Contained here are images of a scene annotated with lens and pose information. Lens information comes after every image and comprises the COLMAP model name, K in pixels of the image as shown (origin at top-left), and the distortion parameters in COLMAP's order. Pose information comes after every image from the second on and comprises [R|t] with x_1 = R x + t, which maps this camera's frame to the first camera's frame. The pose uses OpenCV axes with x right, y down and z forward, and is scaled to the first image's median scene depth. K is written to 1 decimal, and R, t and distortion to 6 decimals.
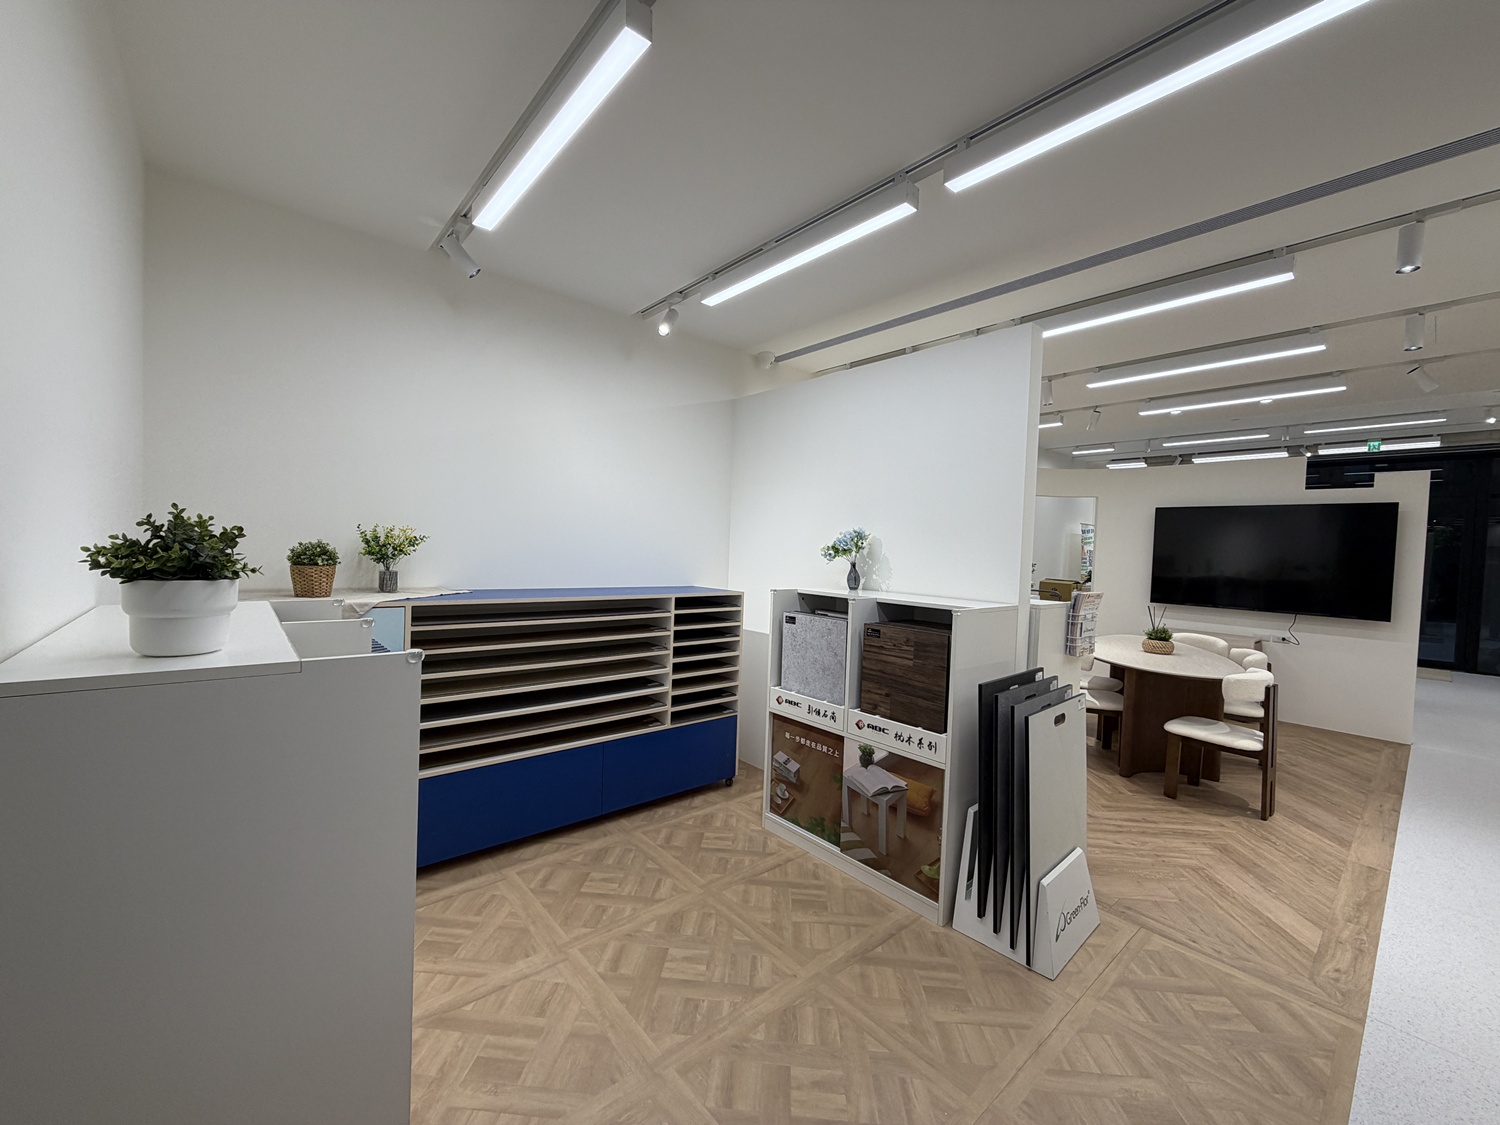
lens RADIAL K [[592.7, 0, 750.0], [0, 592.7, 562.5], [0, 0, 1]] dist [0.000131, -0.000022]
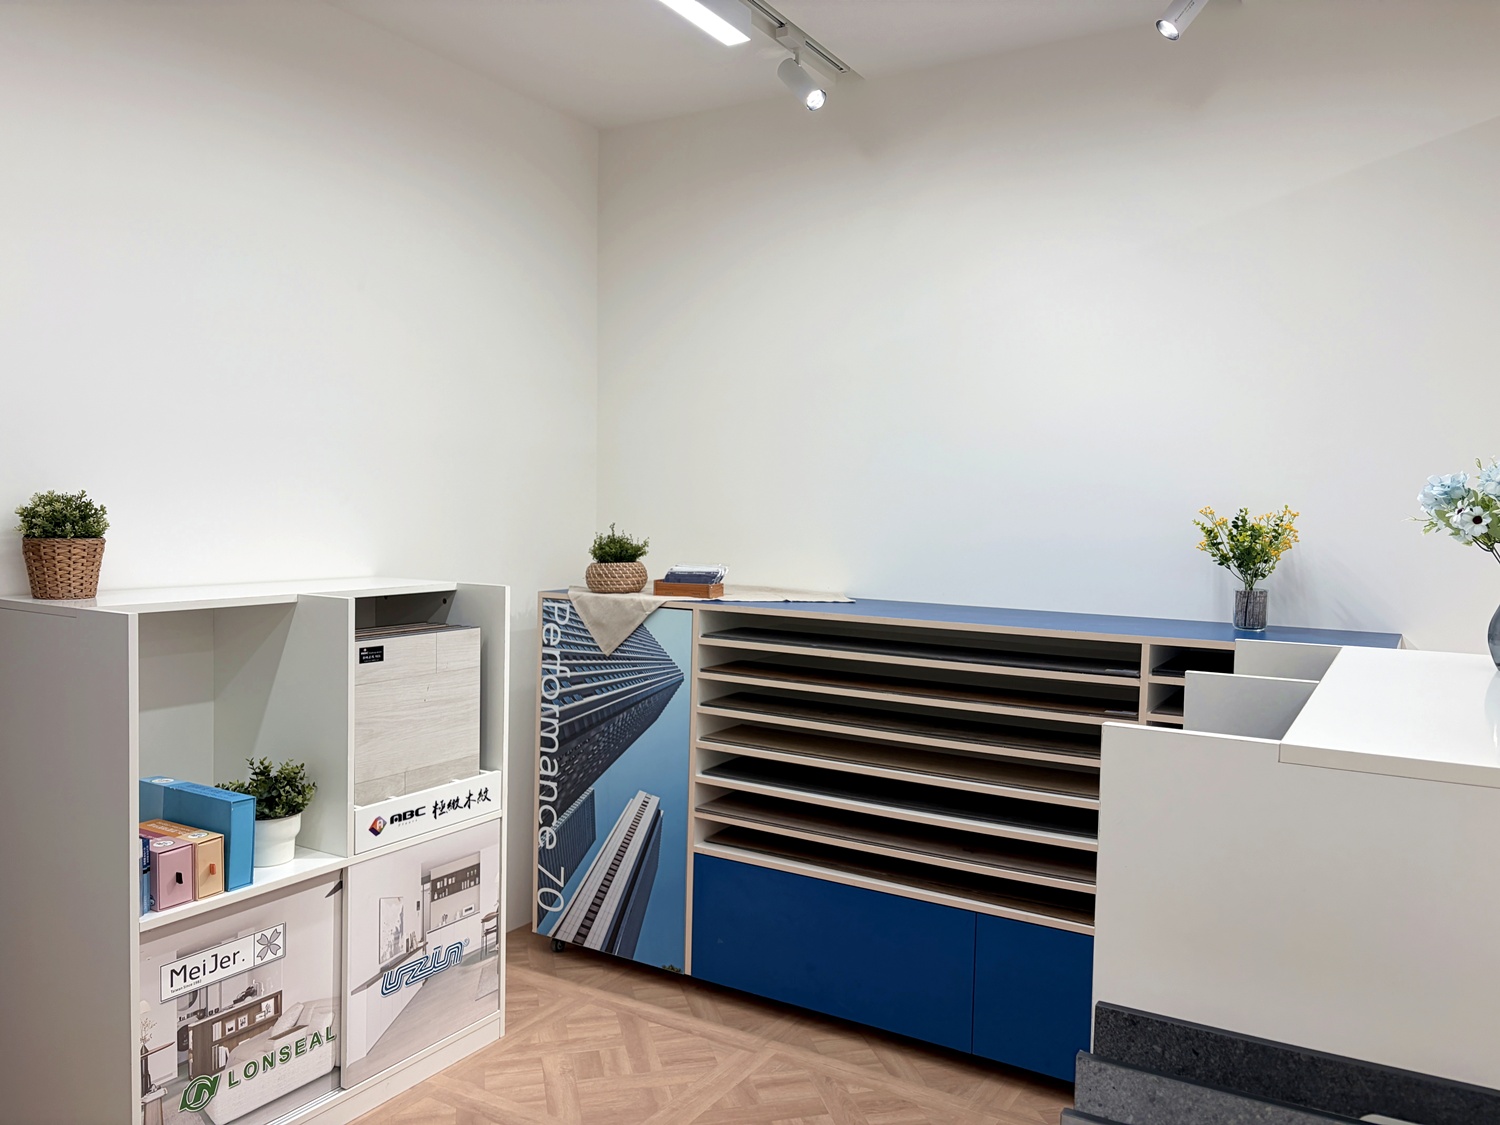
lens RADIAL K [[1143.7, 0, 750.0], [0, 1143.7, 562.5], [0, 0, 1]] dist [0.014004, 0.002774]
pose [[0.312066, 0.021991, -0.949806, 0.699198], [-0.027919, 0.999513, 0.013968, -0.005361], [0.949650, 0.022158, 0.312528, 0.568816]]
